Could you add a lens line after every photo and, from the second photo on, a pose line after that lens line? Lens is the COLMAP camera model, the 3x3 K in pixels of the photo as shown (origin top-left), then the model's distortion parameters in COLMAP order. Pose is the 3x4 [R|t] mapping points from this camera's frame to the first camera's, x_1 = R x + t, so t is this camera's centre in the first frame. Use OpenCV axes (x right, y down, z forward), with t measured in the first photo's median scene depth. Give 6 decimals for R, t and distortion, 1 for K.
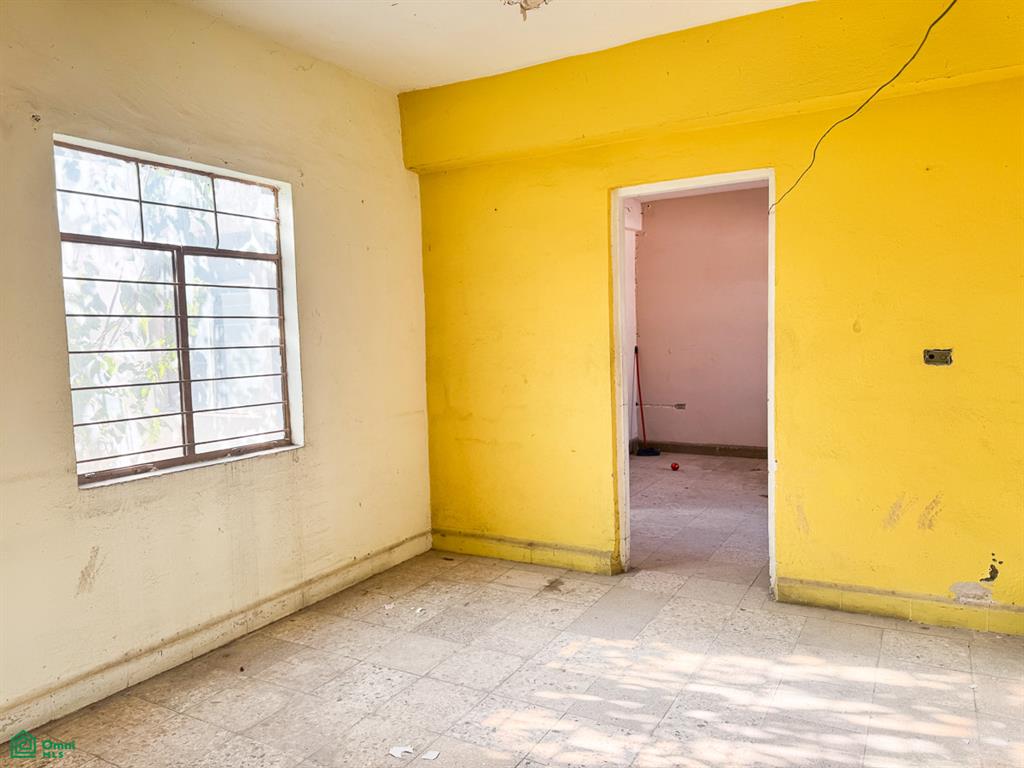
lens RADIAL K [[731.3, 0, 512.0], [0, 731.3, 384.0], [0, 0, 1]] dist [0.067425, -0.067562]
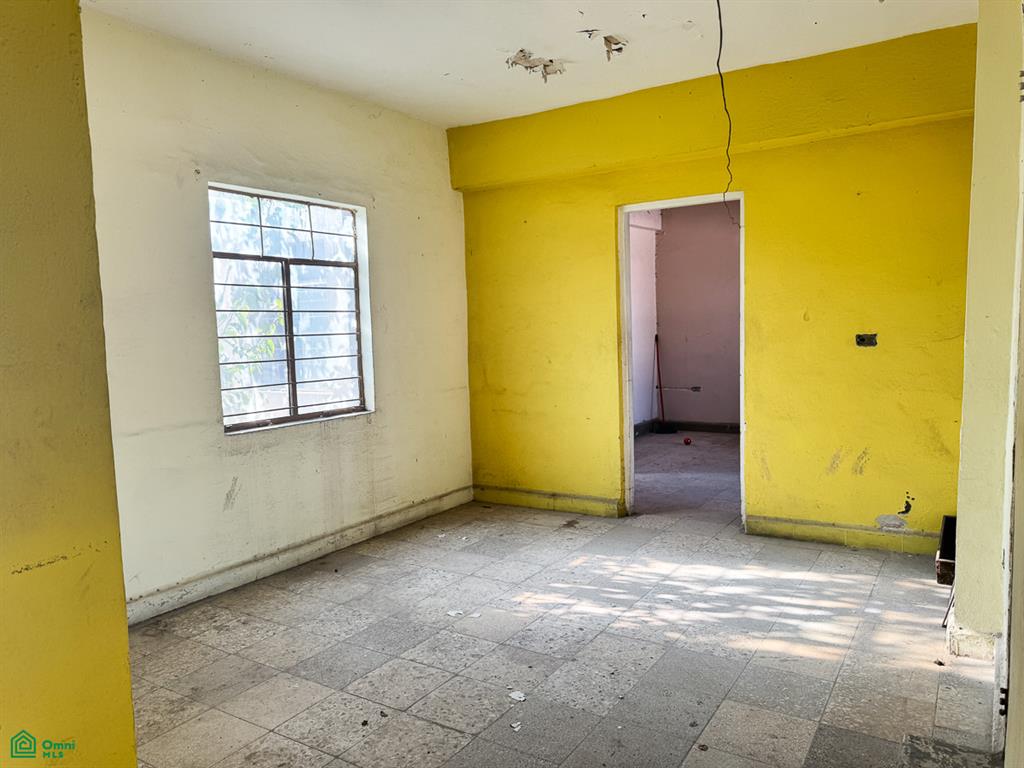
lens RADIAL K [[731.3, 0, 512.0], [0, 731.3, 384.0], [0, 0, 1]] dist [0.067425, -0.067562]
pose [[0.998699, 0.001327, -0.050971, 0.023563], [-0.000668, 0.999916, 0.012943, 0.022010], [0.050984, -0.012893, 0.998616, -0.296574]]
